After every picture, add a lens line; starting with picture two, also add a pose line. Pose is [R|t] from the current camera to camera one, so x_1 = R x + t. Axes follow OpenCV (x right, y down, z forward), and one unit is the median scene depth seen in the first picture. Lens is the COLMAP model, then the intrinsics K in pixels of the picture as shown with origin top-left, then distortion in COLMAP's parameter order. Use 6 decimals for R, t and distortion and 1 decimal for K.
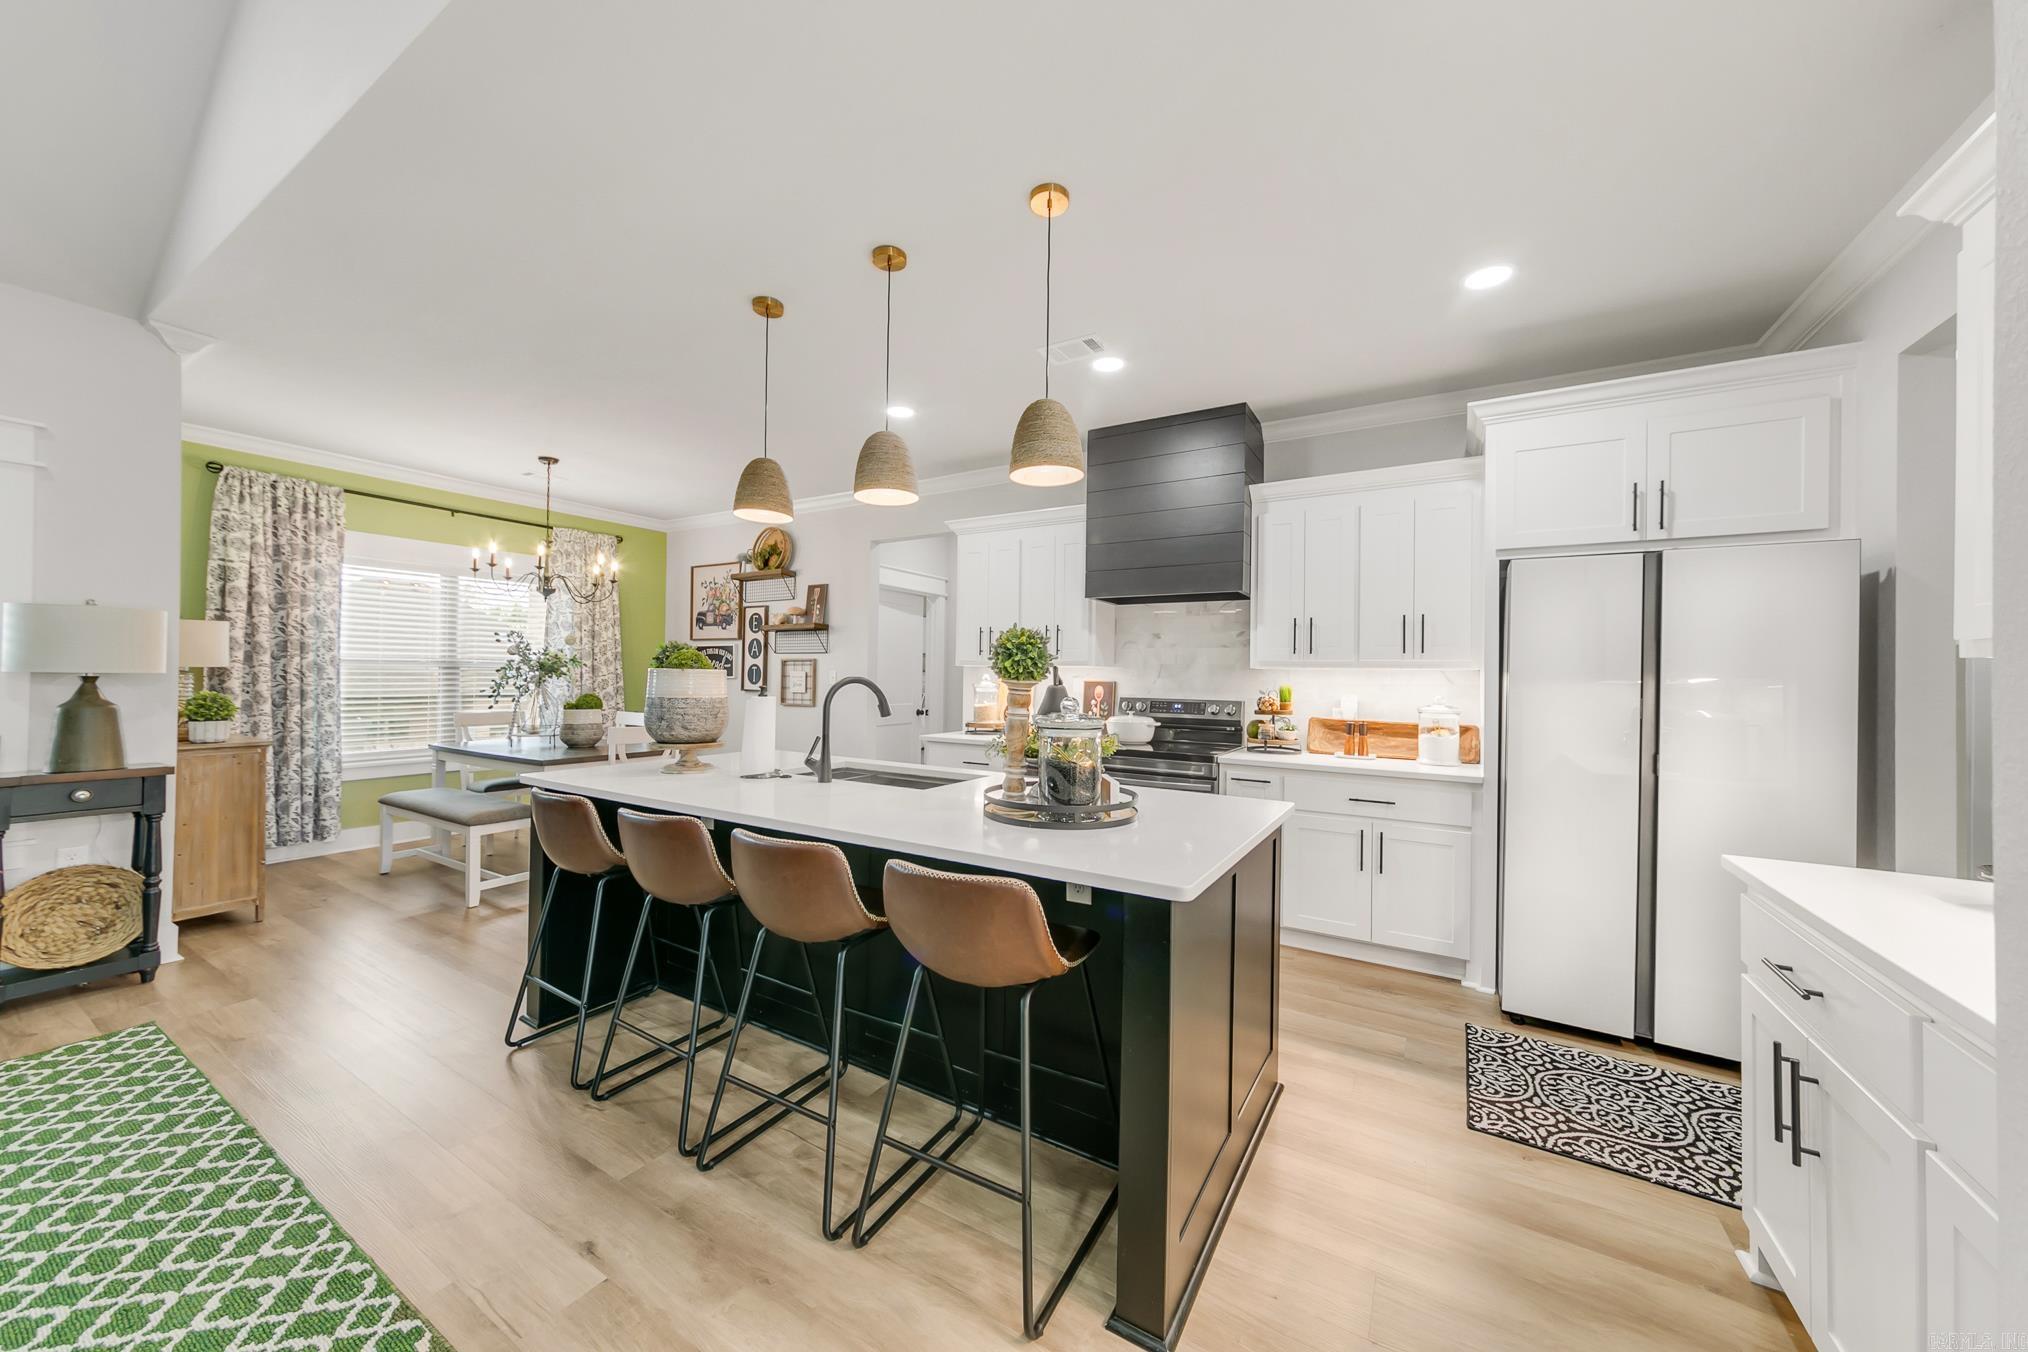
lens RADIAL K [[710.0, 0, 1019.0], [0, 710.0, 670.4], [0, 0, 1]] dist [0.000496, -0.000002]
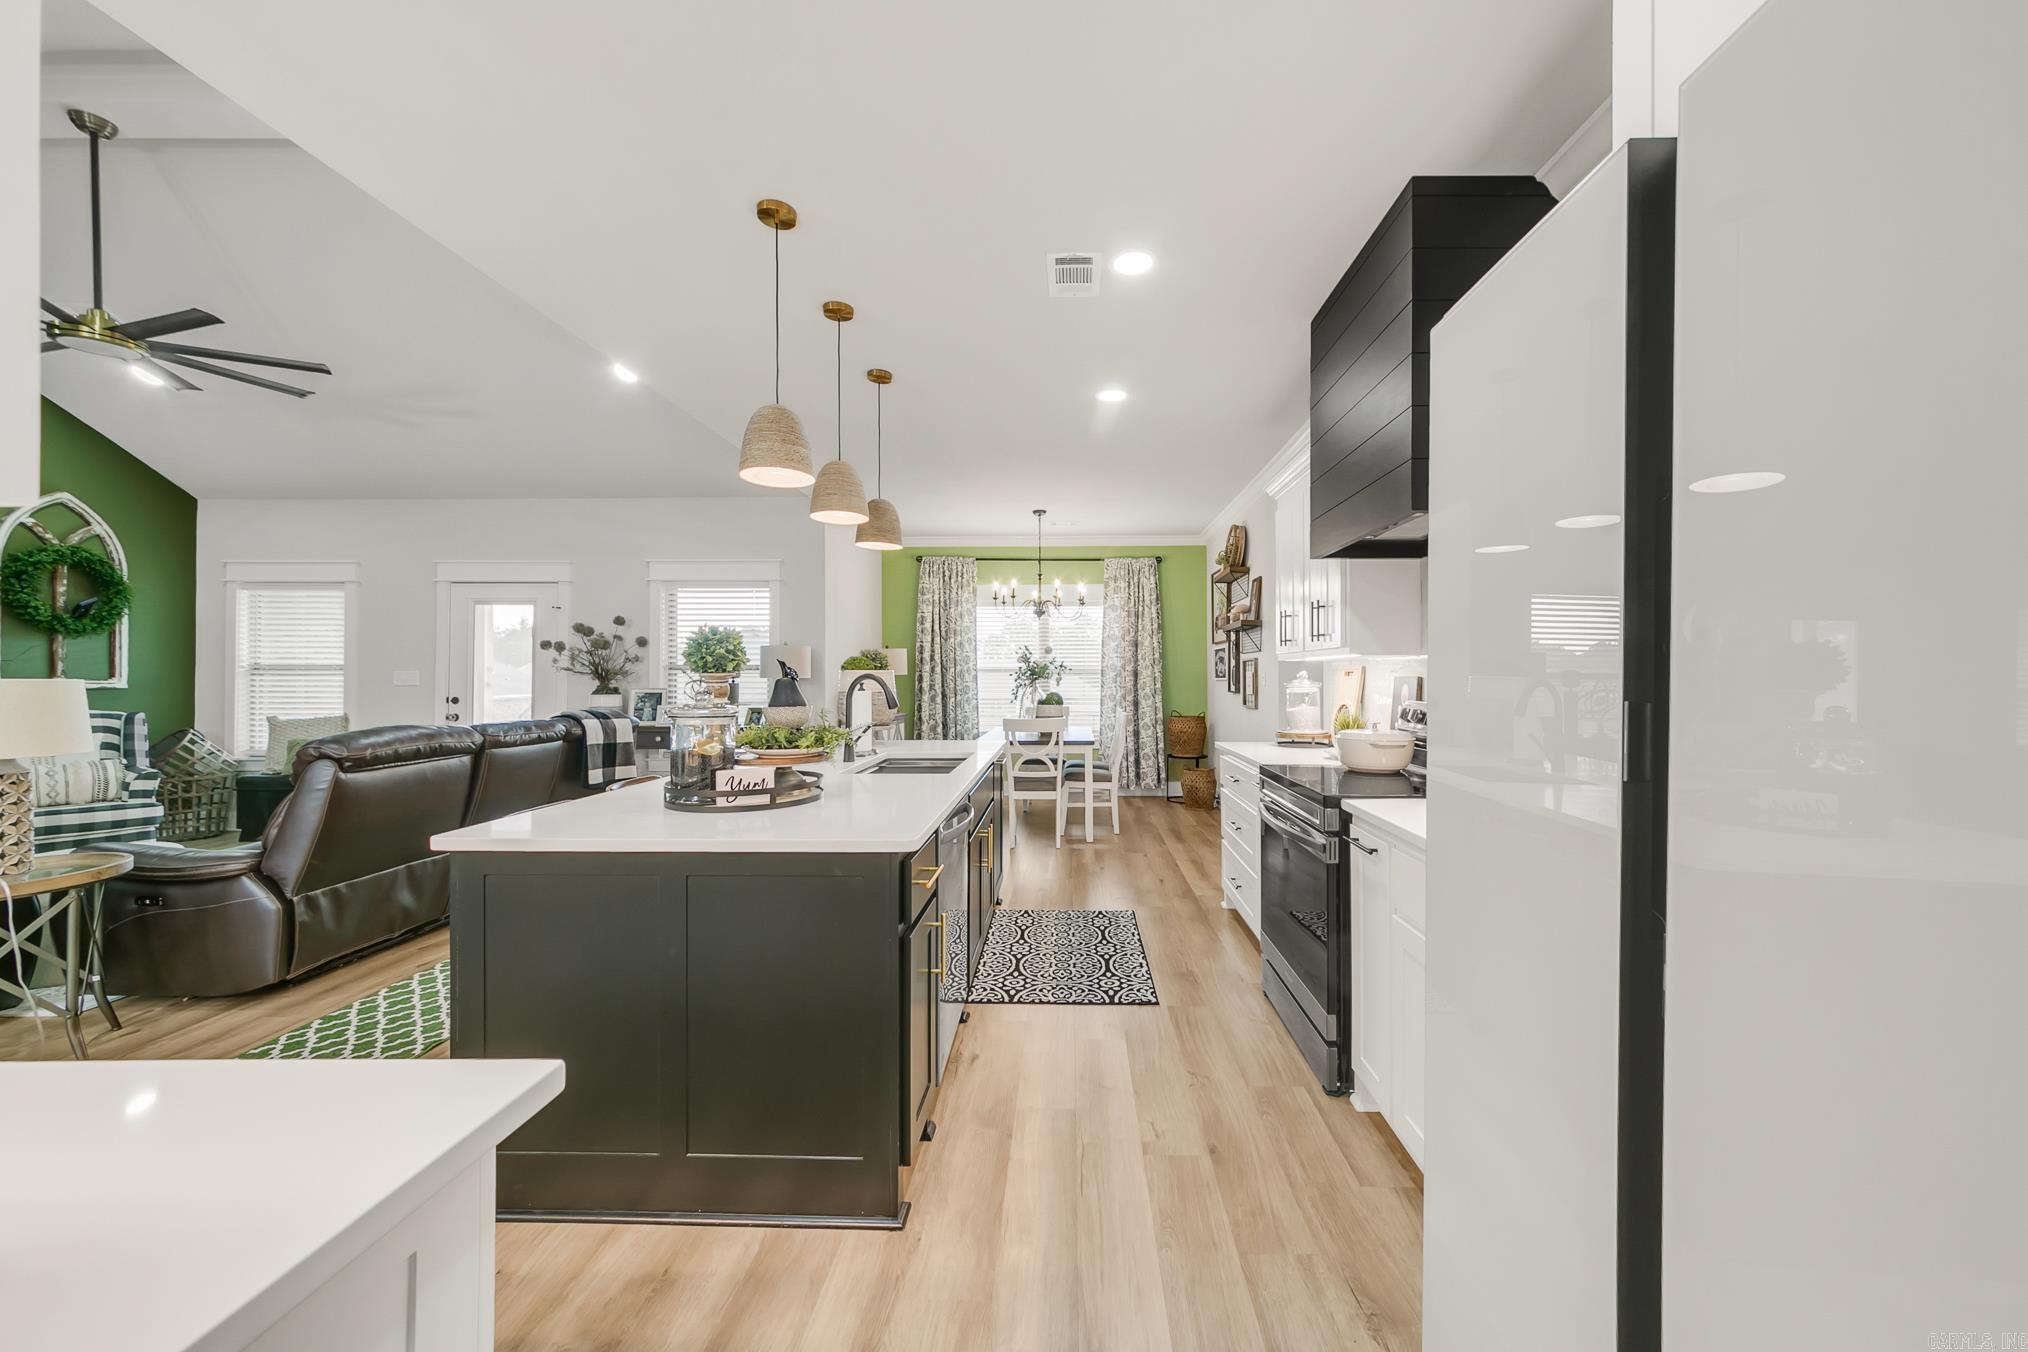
lens RADIAL K [[741.9, 0, 1049.6], [0, 741.9, 671.5], [0, 0, 1]] dist [0.000593, 0.003140]
pose [[0.491635, -0.019409, -0.870585, 0.540911], [0.014439, 0.999796, -0.014136, 0.014638], [0.870682, -0.005620, 0.491815, 0.369441]]
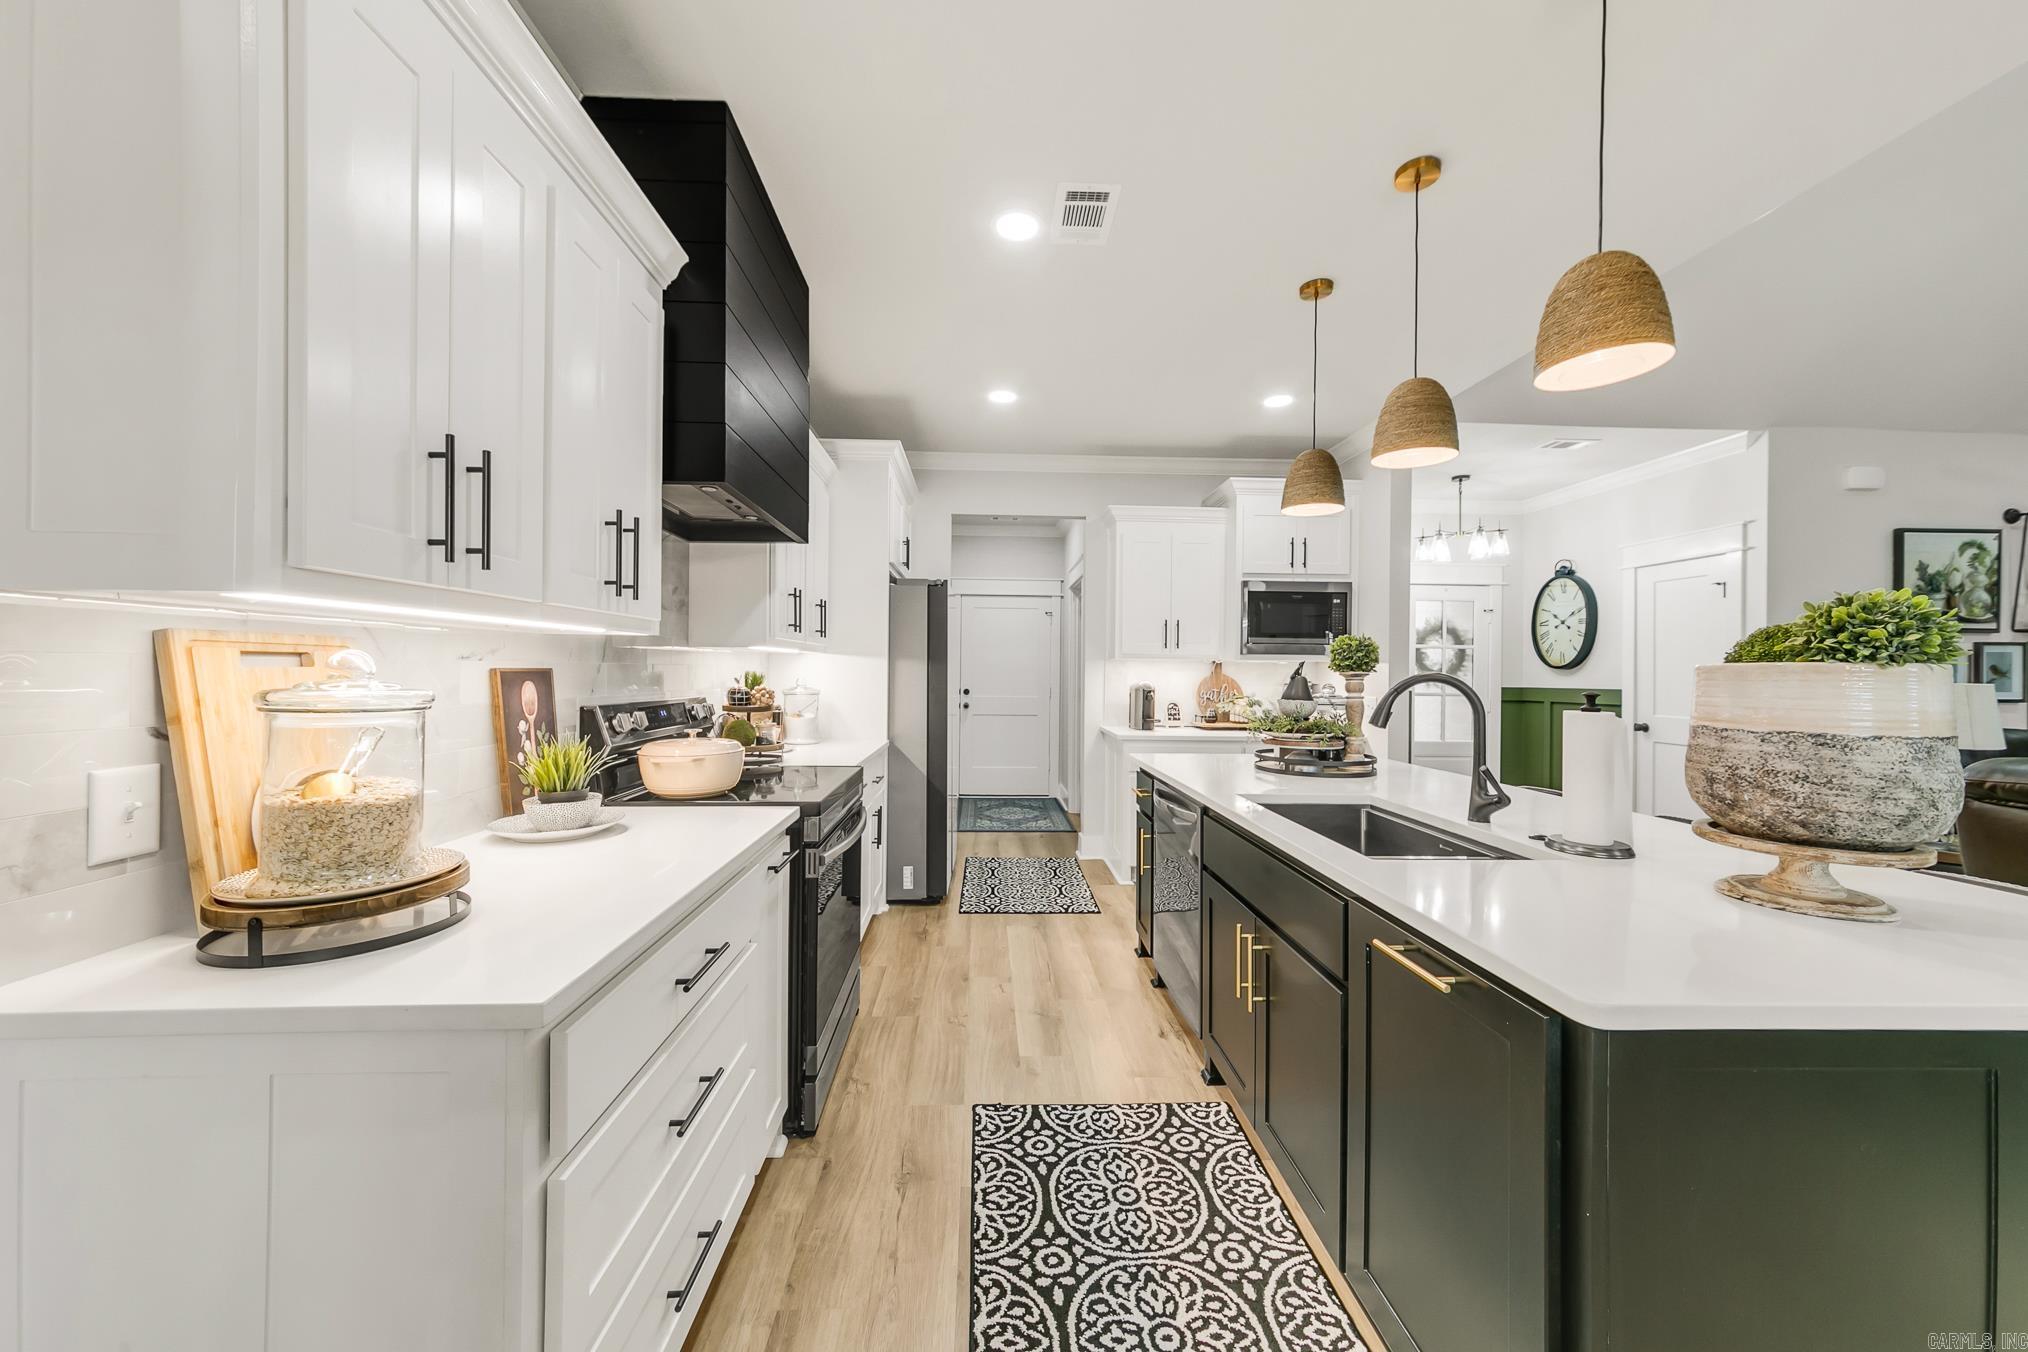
lens RADIAL K [[726.6, 0, 1014.0], [0, 726.6, 676.0], [0, 0, 1]] dist [0.012517, 0.000201]
pose [[-0.550200, -0.026426, 0.834615, -0.336376], [-0.025106, 0.999571, 0.015098, 0.005856], [-0.834655, -0.012647, -0.550627, 0.976872]]
